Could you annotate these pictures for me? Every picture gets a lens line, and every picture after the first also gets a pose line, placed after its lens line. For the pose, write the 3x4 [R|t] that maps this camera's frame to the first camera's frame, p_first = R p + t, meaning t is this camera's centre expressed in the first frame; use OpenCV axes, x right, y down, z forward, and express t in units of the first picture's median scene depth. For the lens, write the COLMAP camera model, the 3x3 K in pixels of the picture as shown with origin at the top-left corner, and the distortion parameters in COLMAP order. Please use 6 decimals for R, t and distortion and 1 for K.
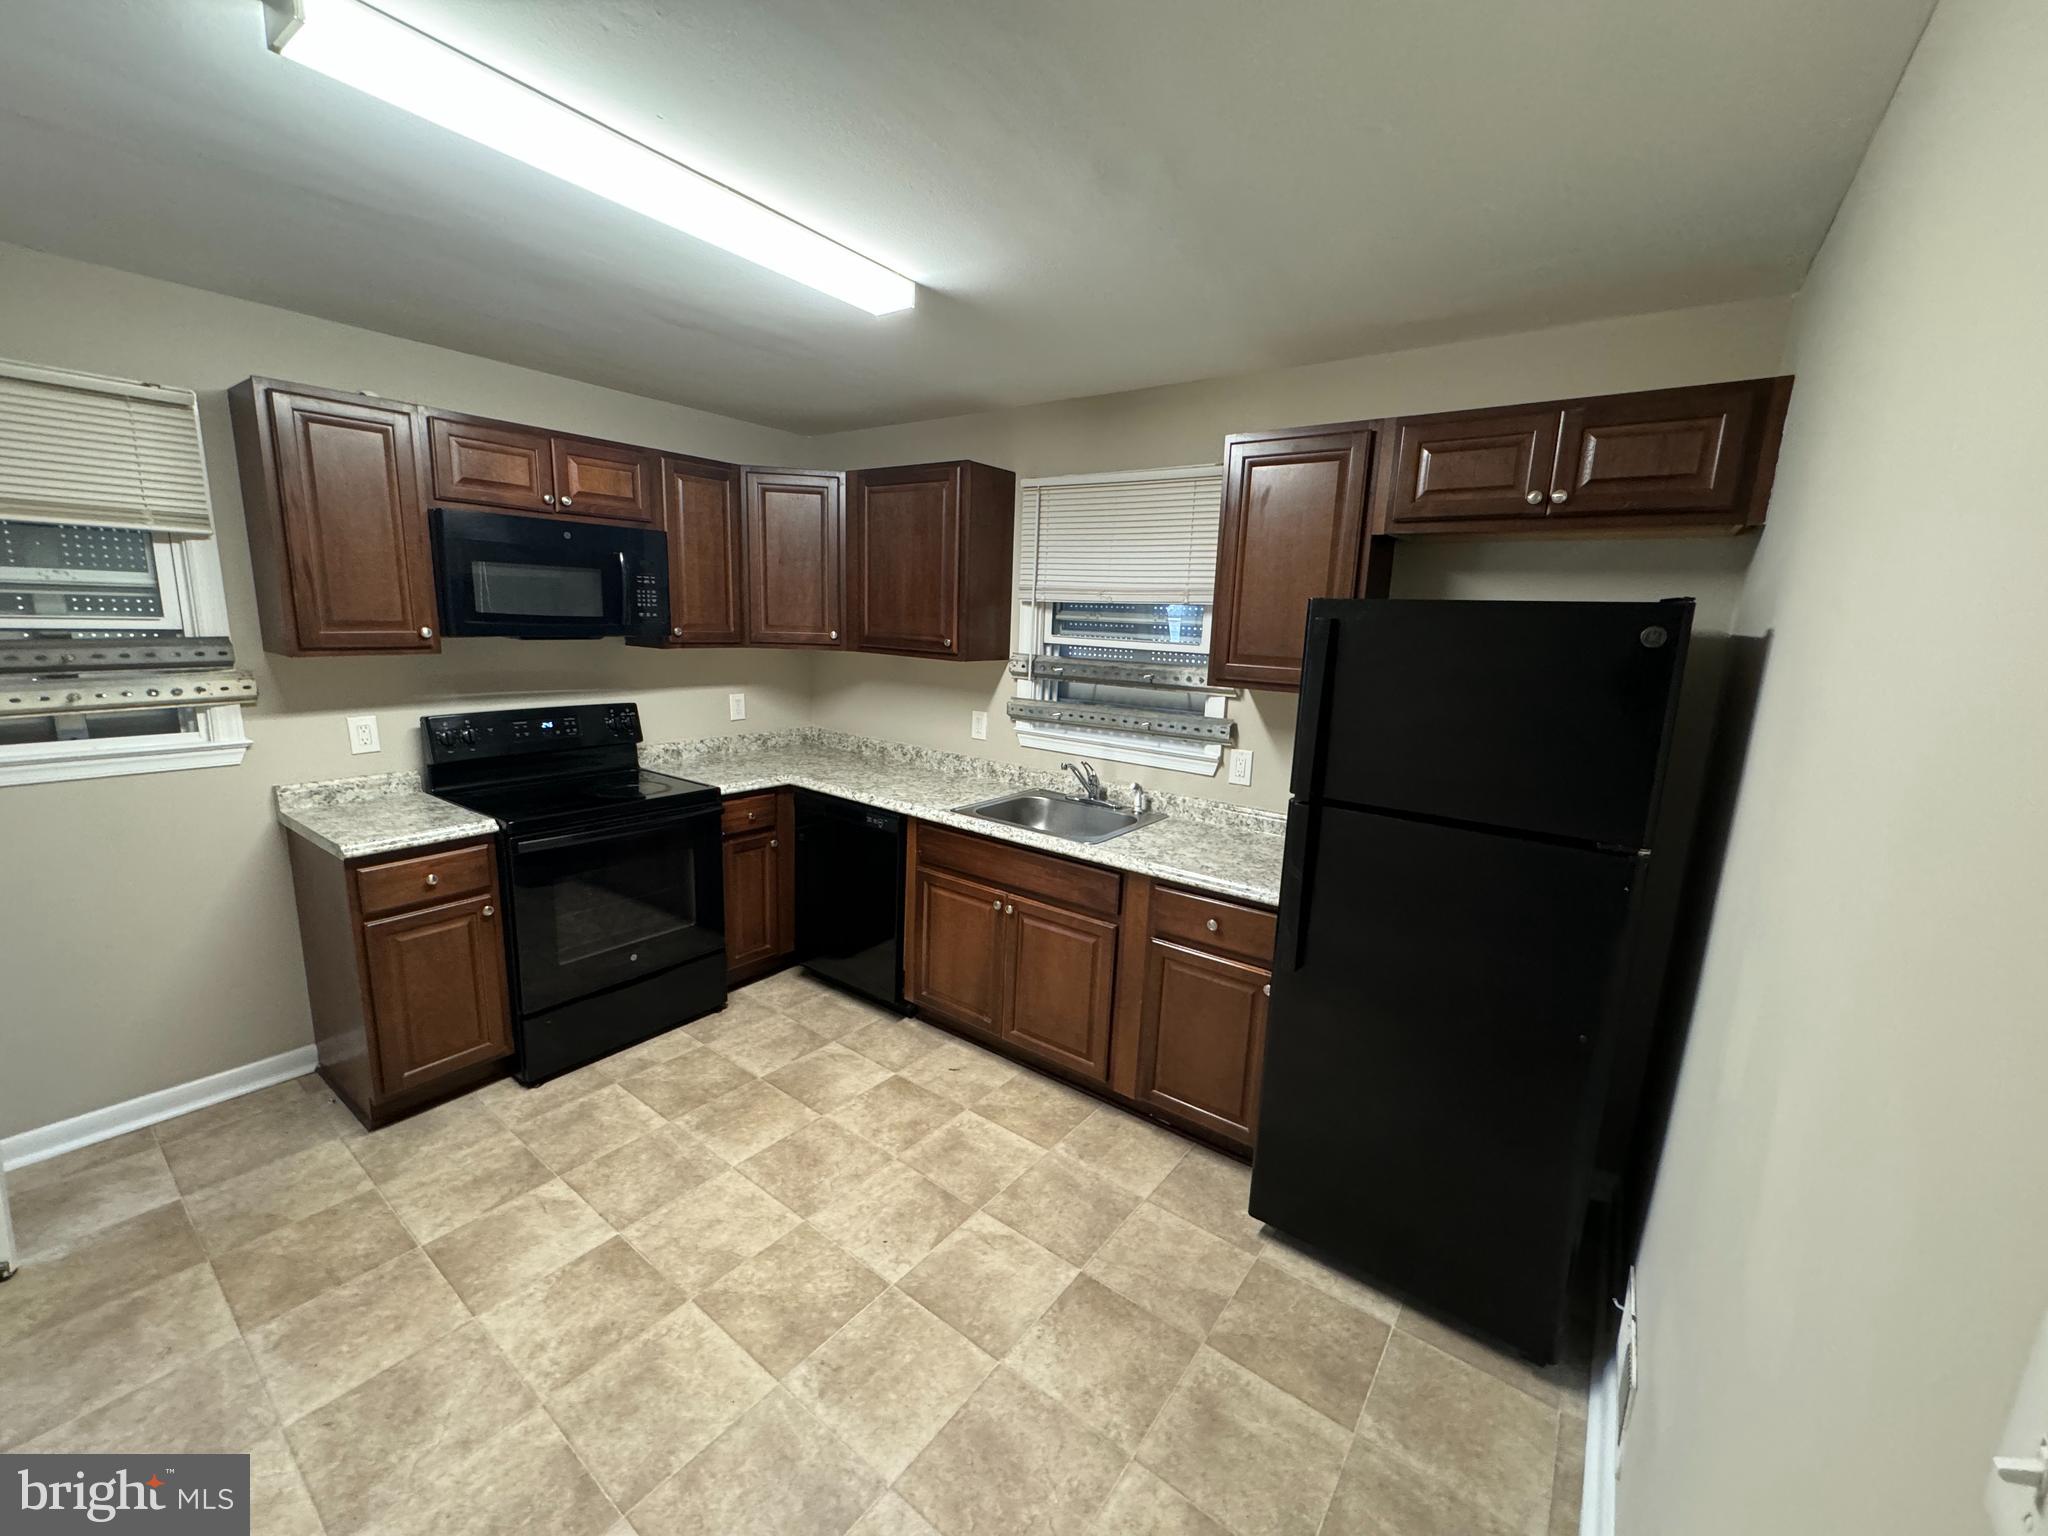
lens RADIAL K [[821.0, 0, 1020.7], [0, 821.0, 772.2], [0, 0, 1]] dist [-0.002405, 0.001118]
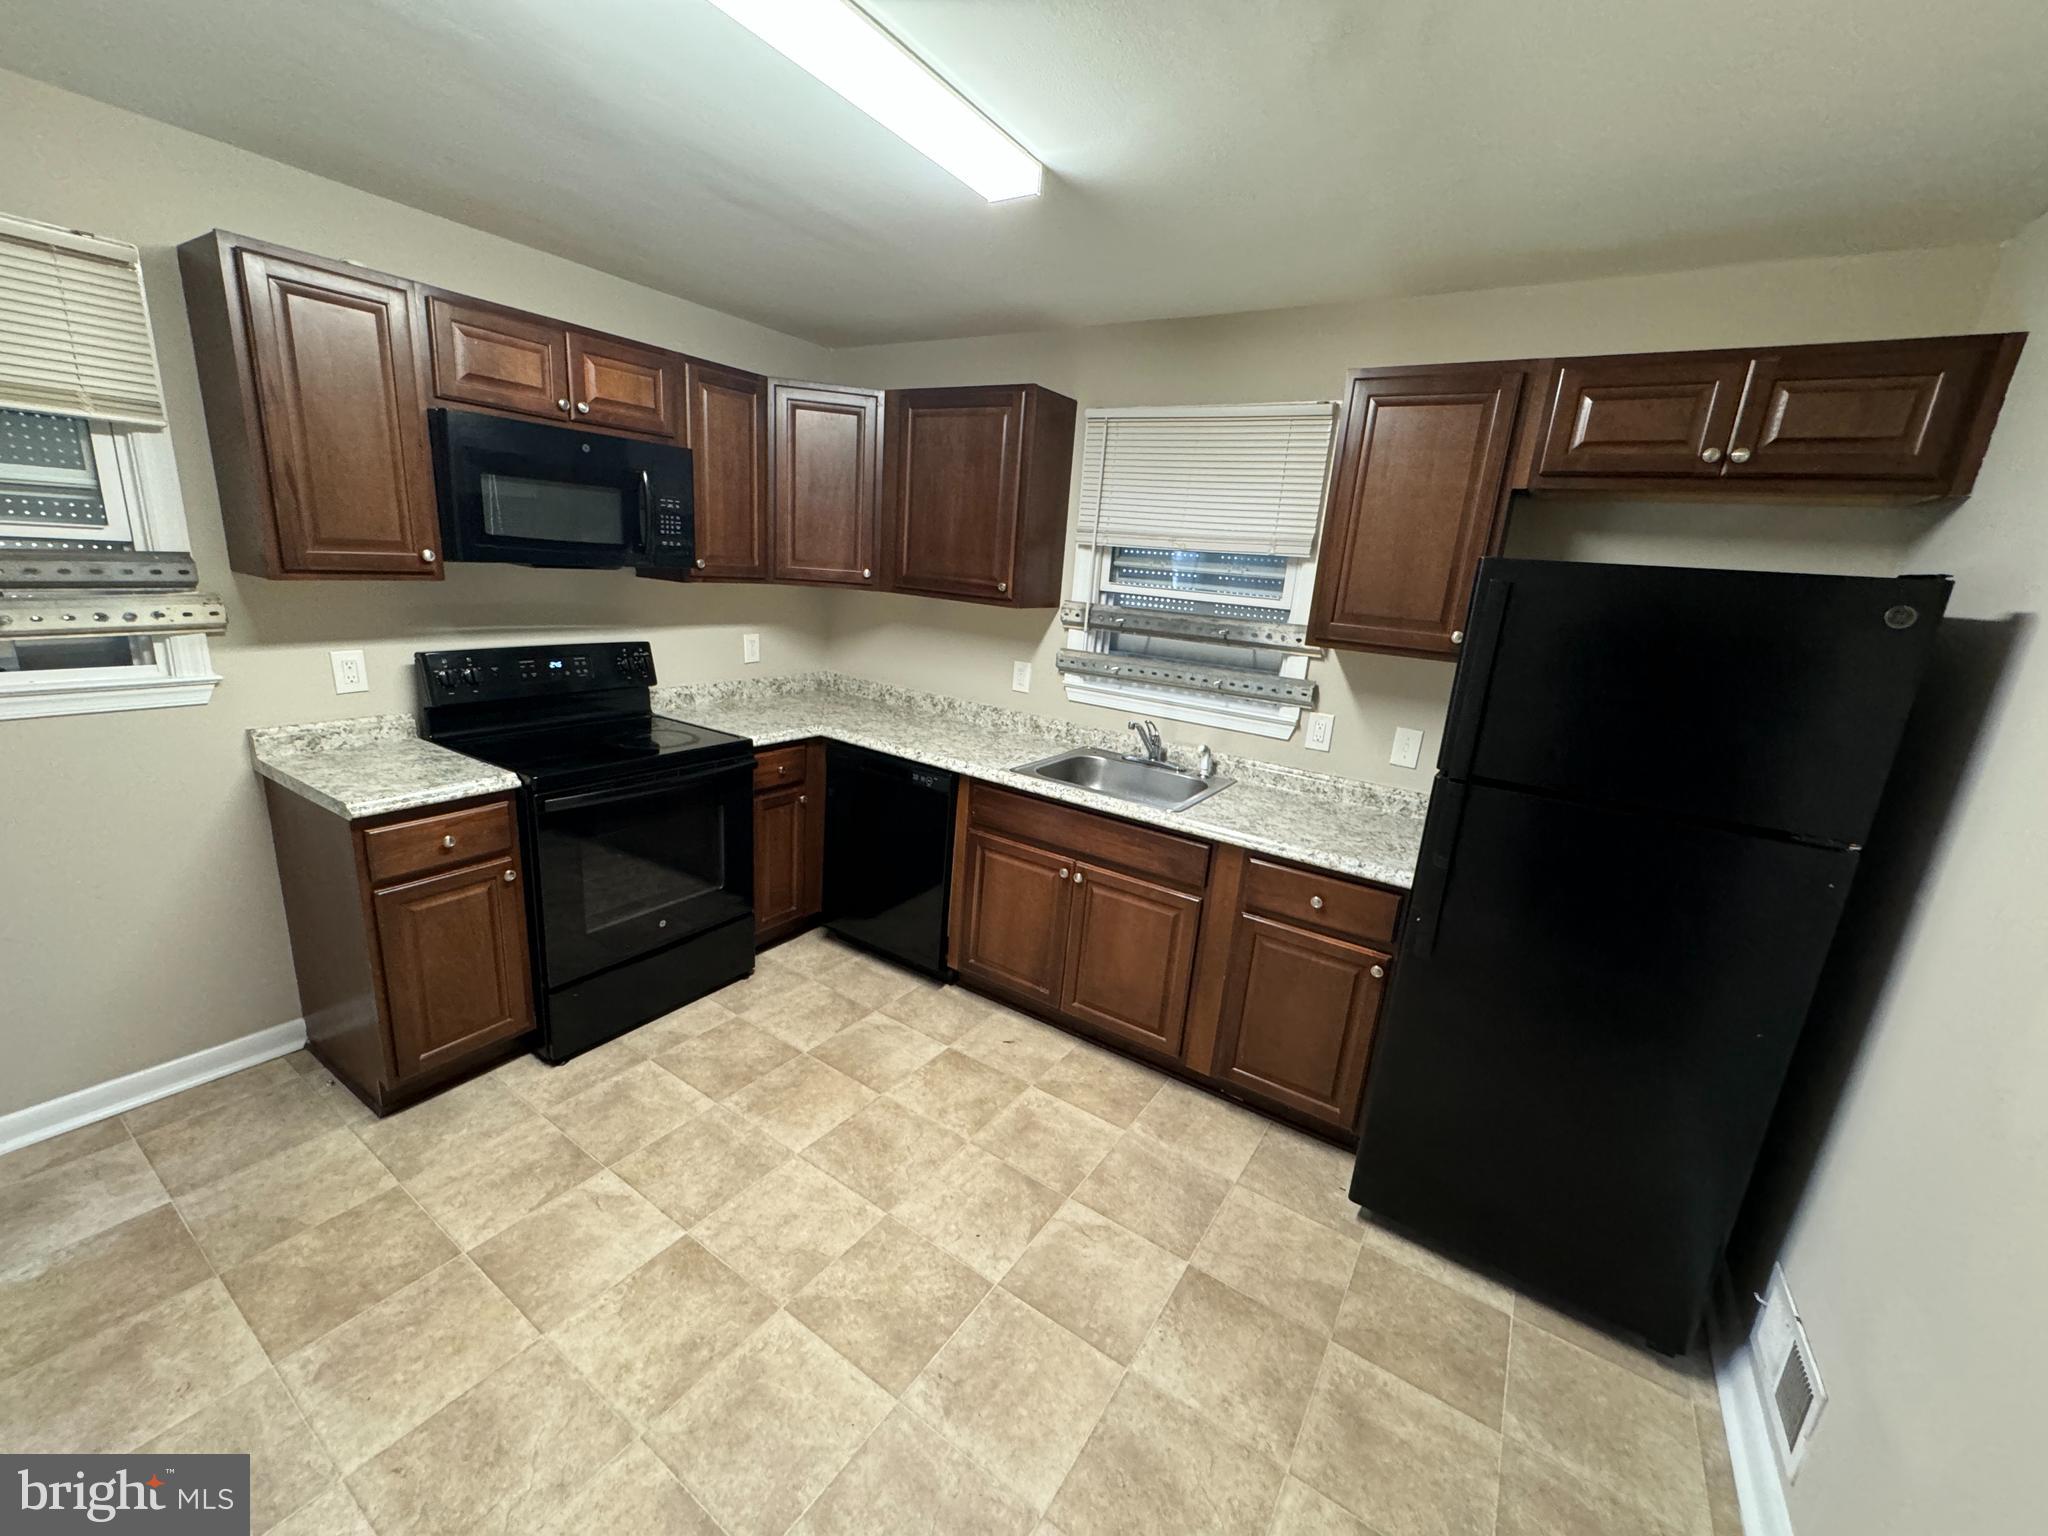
lens RADIAL K [[821.0, 0, 1020.2], [0, 821.0, 771.9], [0, 0, 1]] dist [-0.002405, 0.001118]
pose [[0.997476, 0.020072, 0.068109, -0.176998], [-0.024764, 0.997325, 0.068766, -0.020327], [-0.066547, -0.070279, 0.995305, 0.092973]]
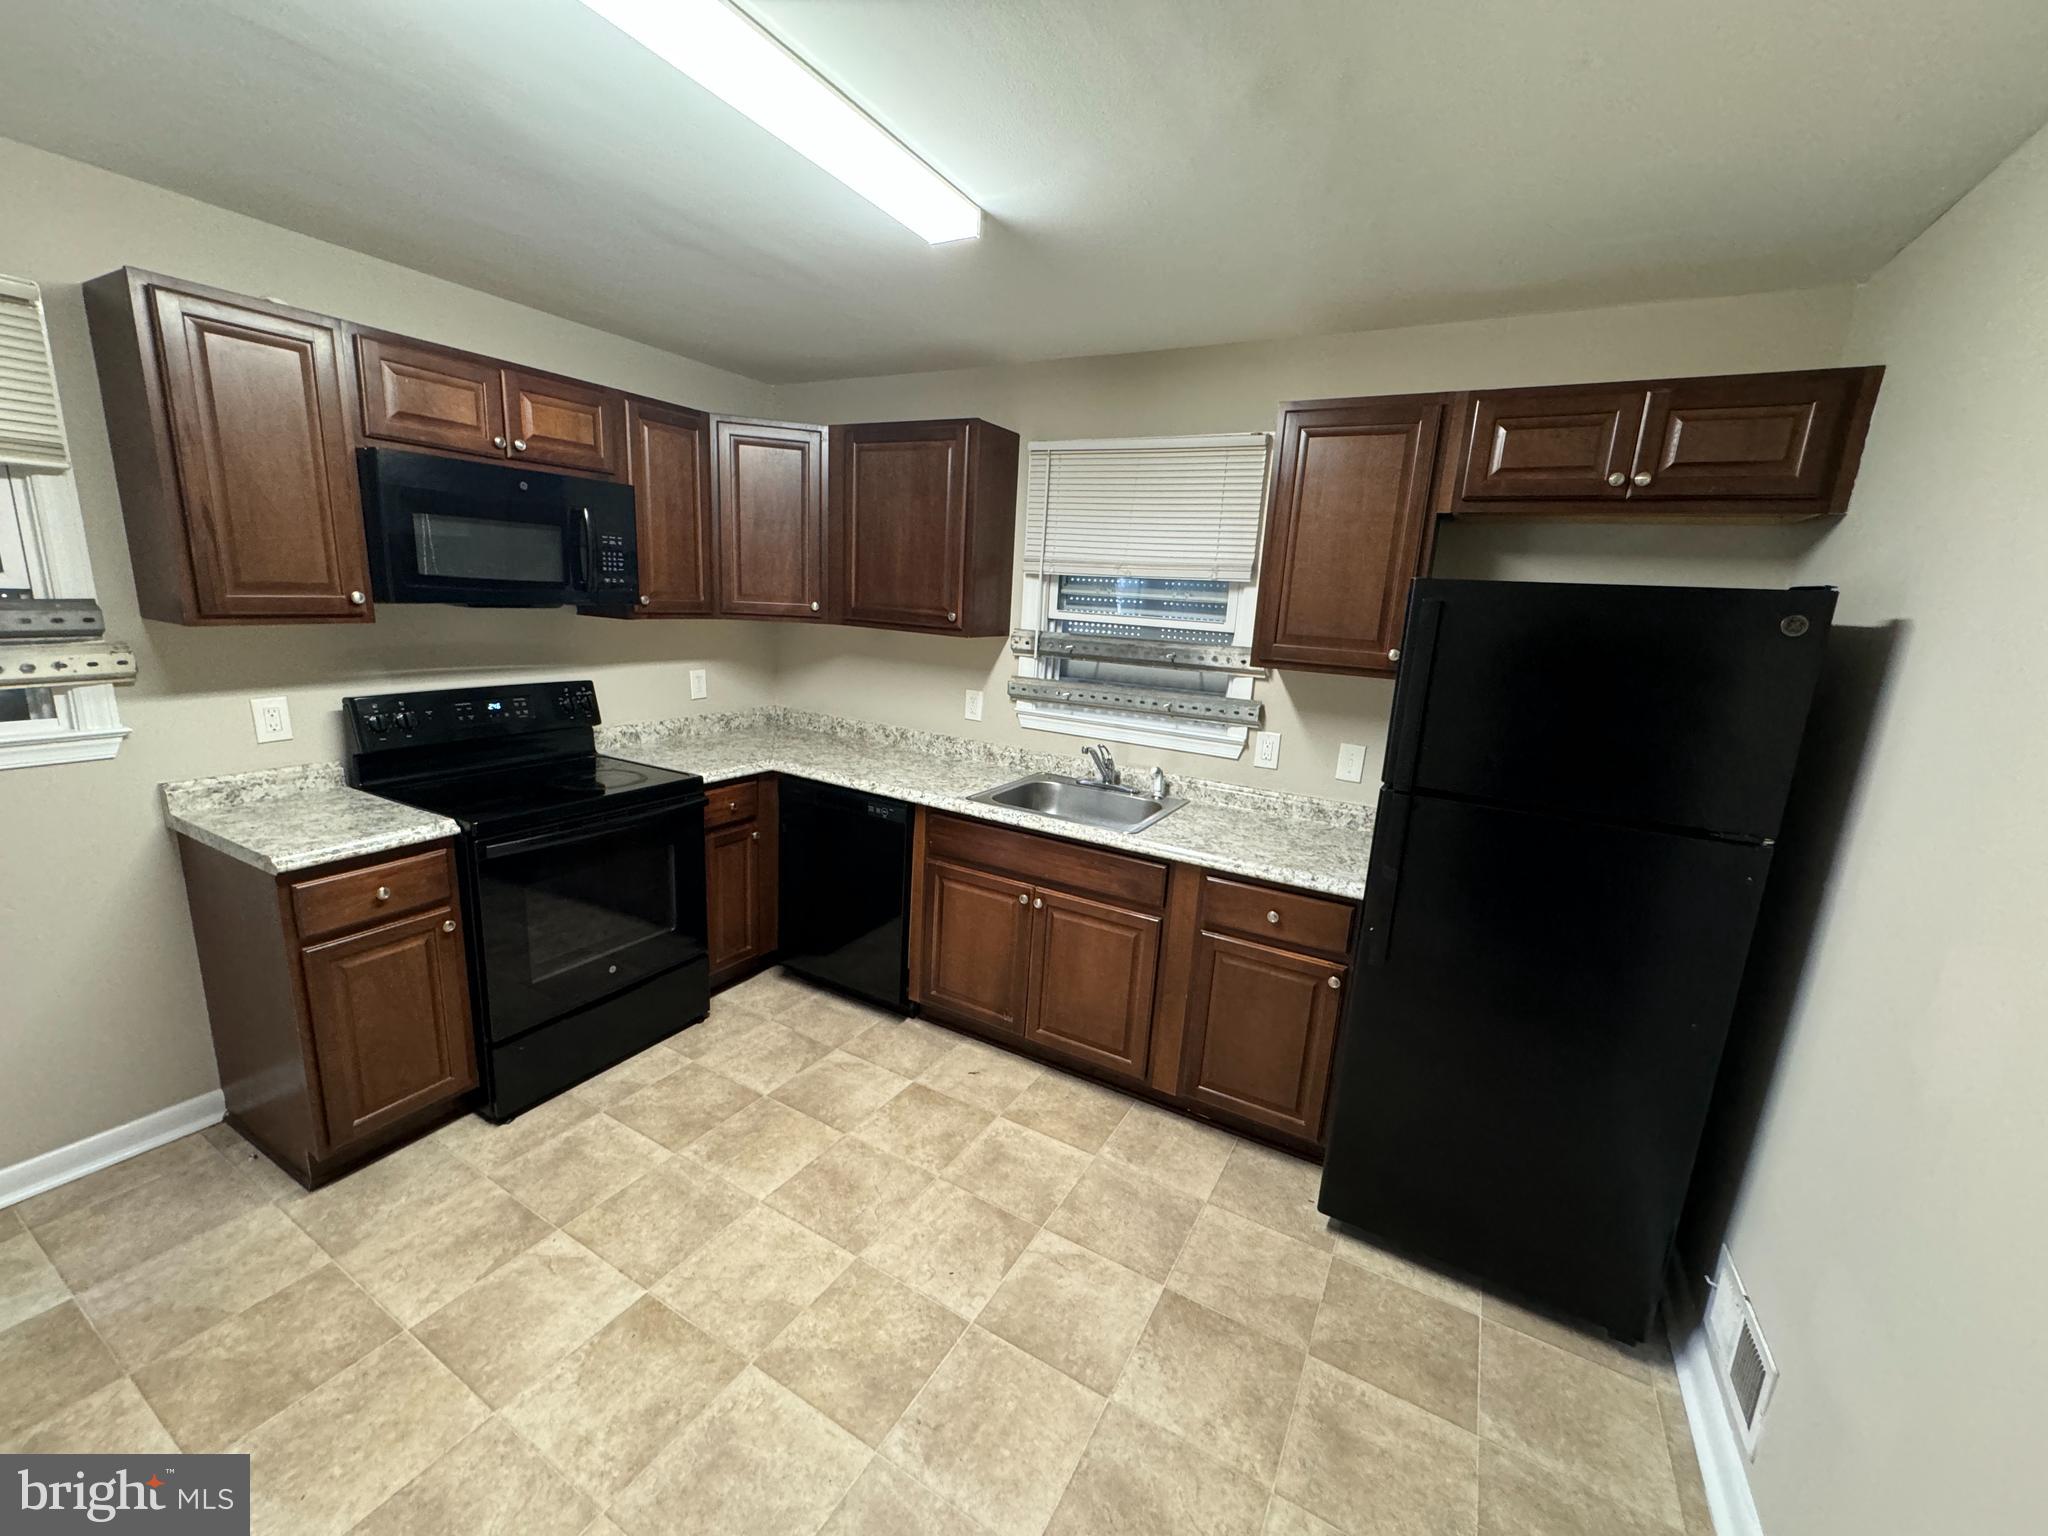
lens RADIAL K [[821.0, 0, 1020.5], [0, 821.0, 771.9], [0, 0, 1]] dist [-0.002405, 0.001118]
pose [[0.991692, -0.010958, 0.128170, -0.184877], [0.006656, 0.999402, 0.033943, -0.018943], [-0.128465, -0.032808, 0.991171, 0.089200]]
